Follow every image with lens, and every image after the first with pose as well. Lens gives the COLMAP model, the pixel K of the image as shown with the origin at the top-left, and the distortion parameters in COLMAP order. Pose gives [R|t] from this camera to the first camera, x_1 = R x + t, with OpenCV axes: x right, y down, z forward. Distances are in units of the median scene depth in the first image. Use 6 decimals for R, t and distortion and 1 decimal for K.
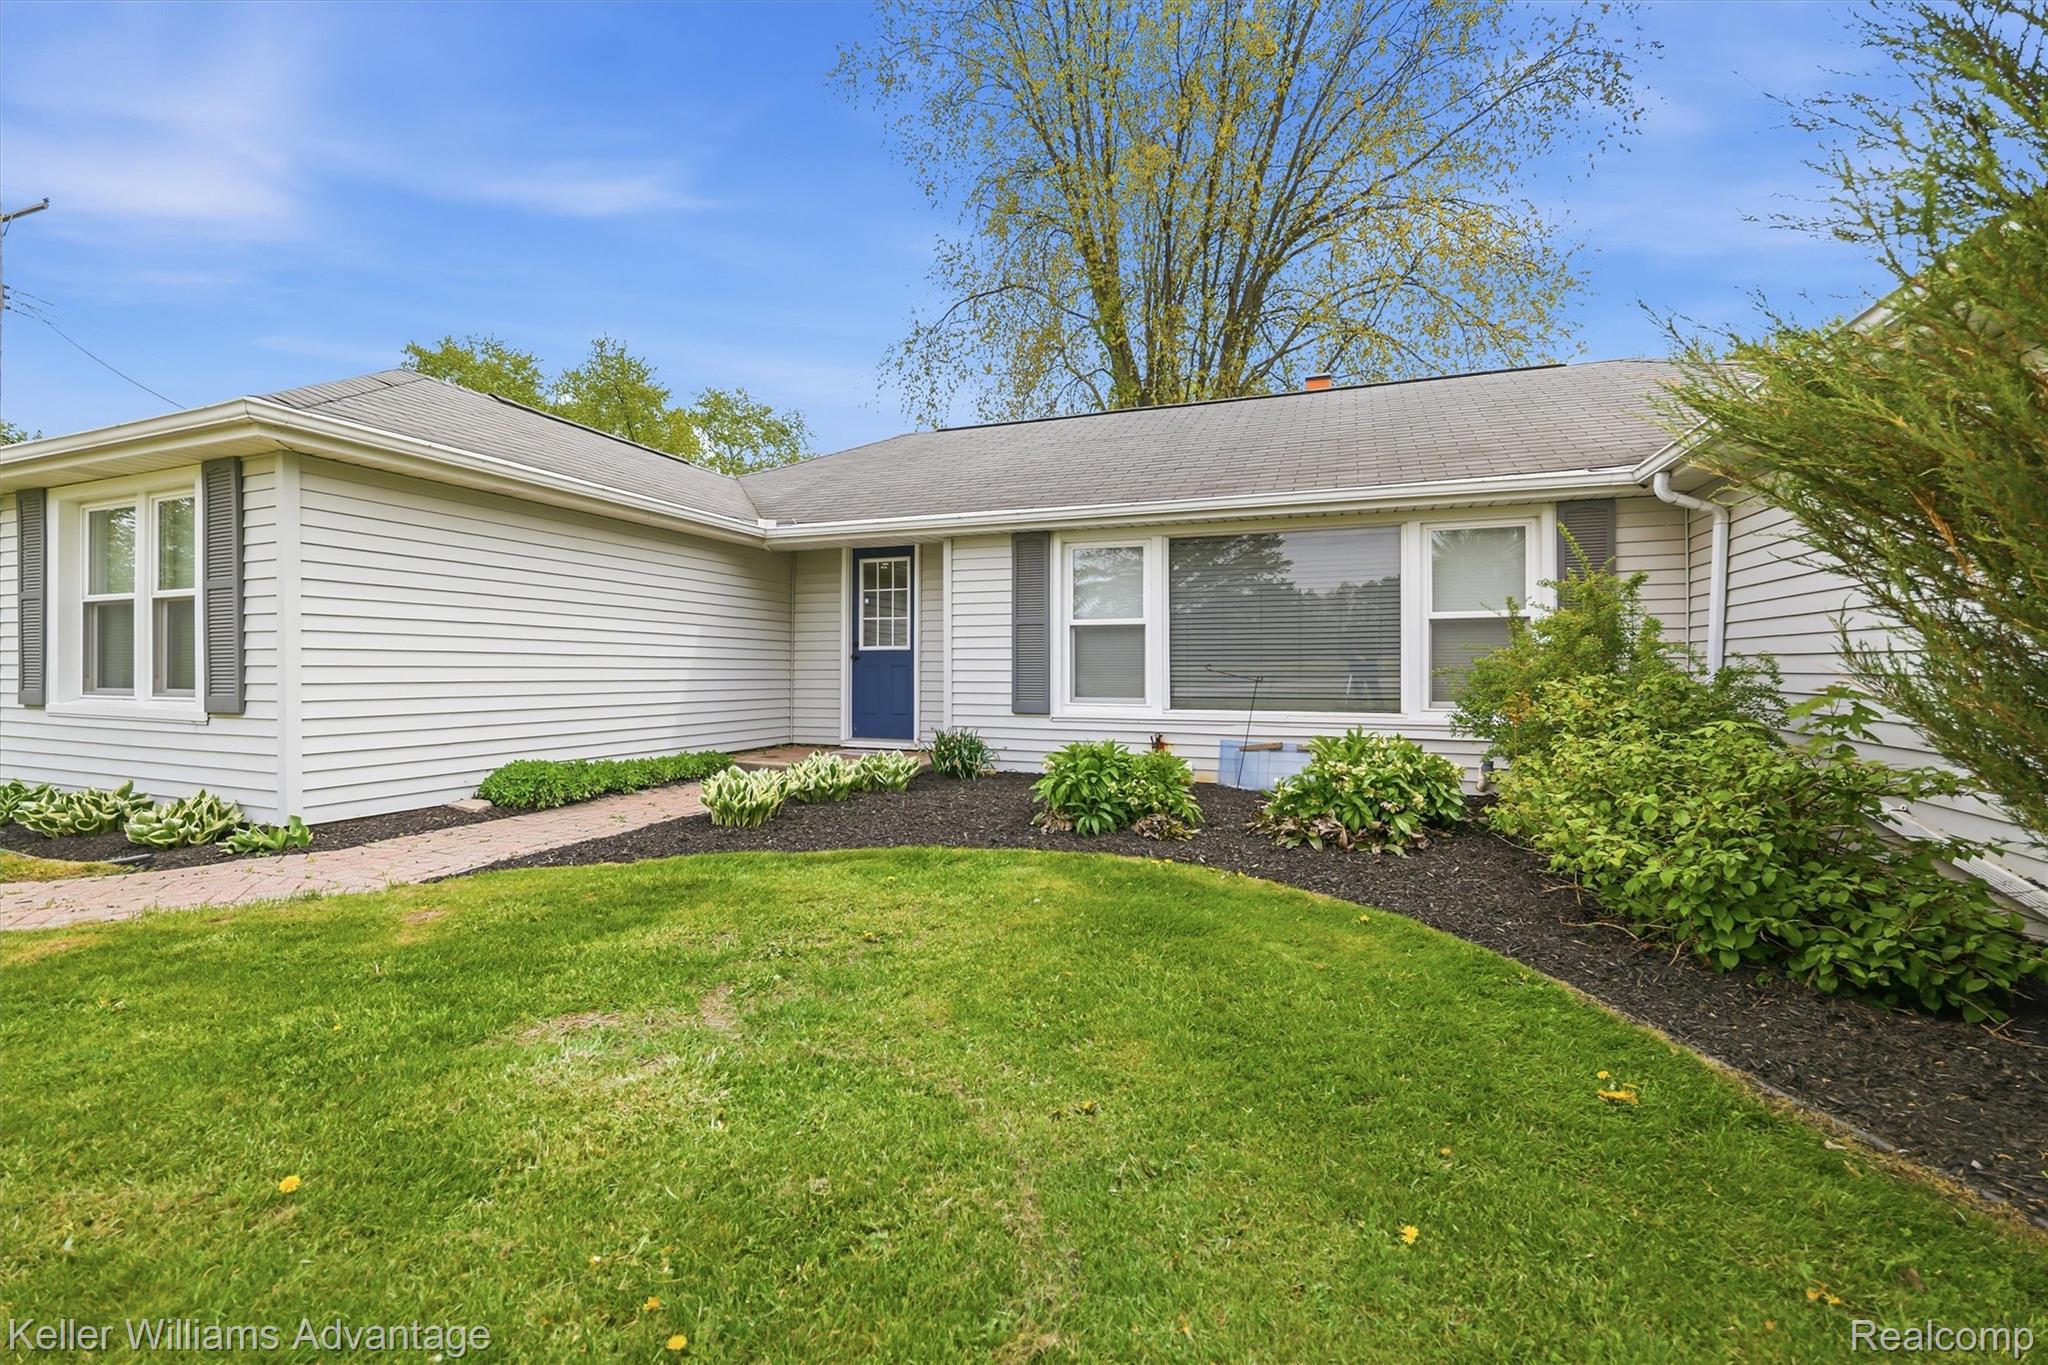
lens RADIAL K [[845.7, 0, 1024.0], [0, 845.7, 682.5], [0, 0, 1]] dist [-0.000560, -0.000130]
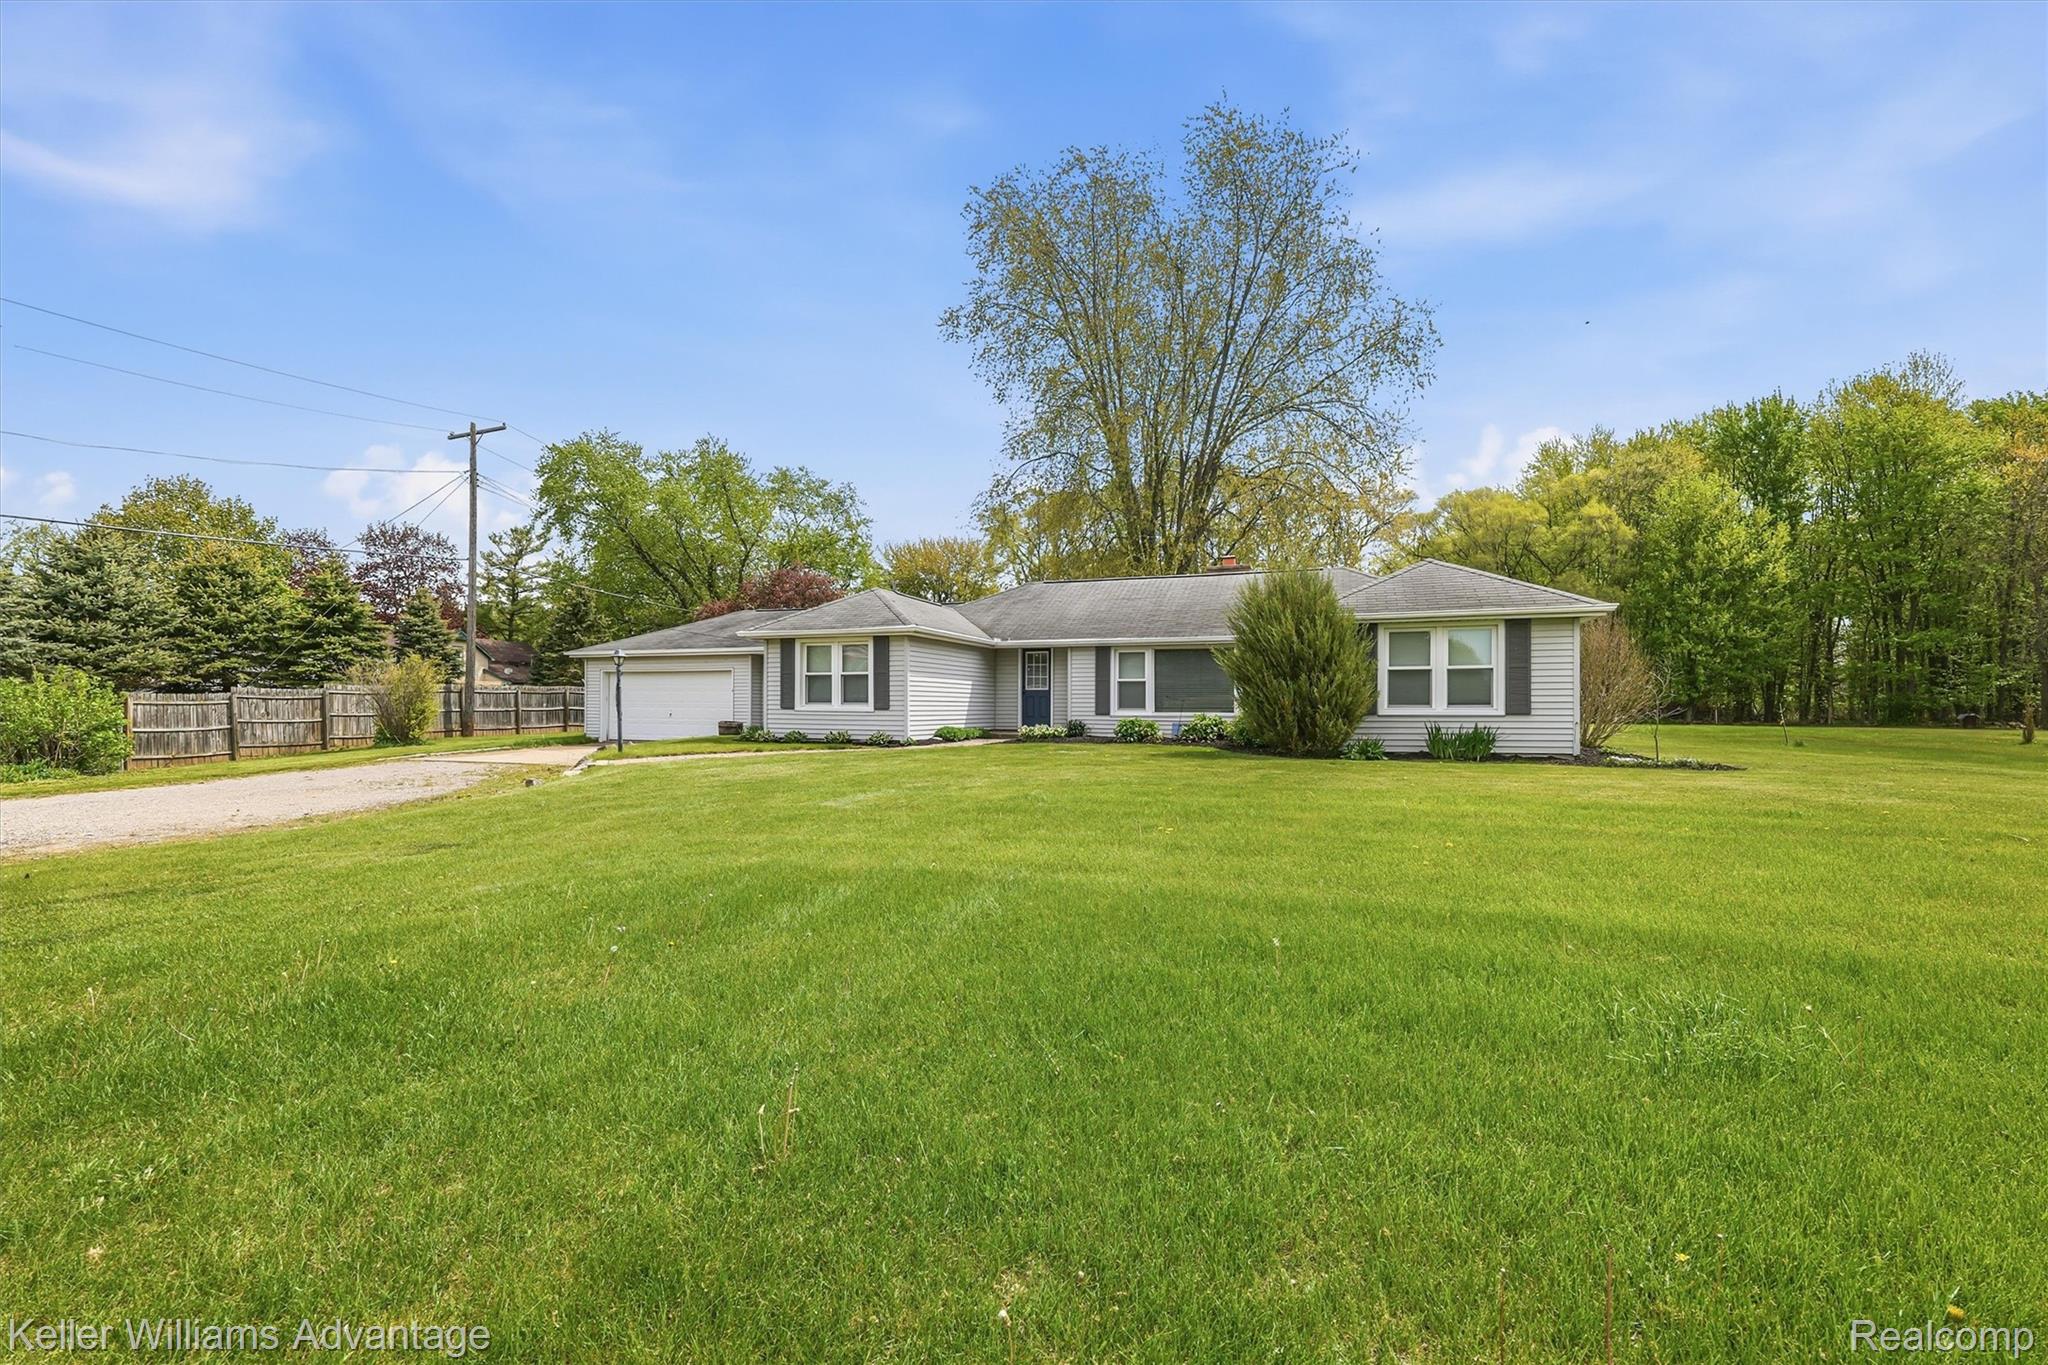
lens RADIAL K [[845.7, 0, 1024.0], [0, 845.7, 682.5], [0, 0, 1]] dist [-0.000560, -0.000130]
pose [[0.999985, 0.005519, 0.000570, -0.244691], [-0.005490, 0.999082, -0.042477, 0.050620], [-0.000804, 0.042473, 0.999097, -1.733889]]
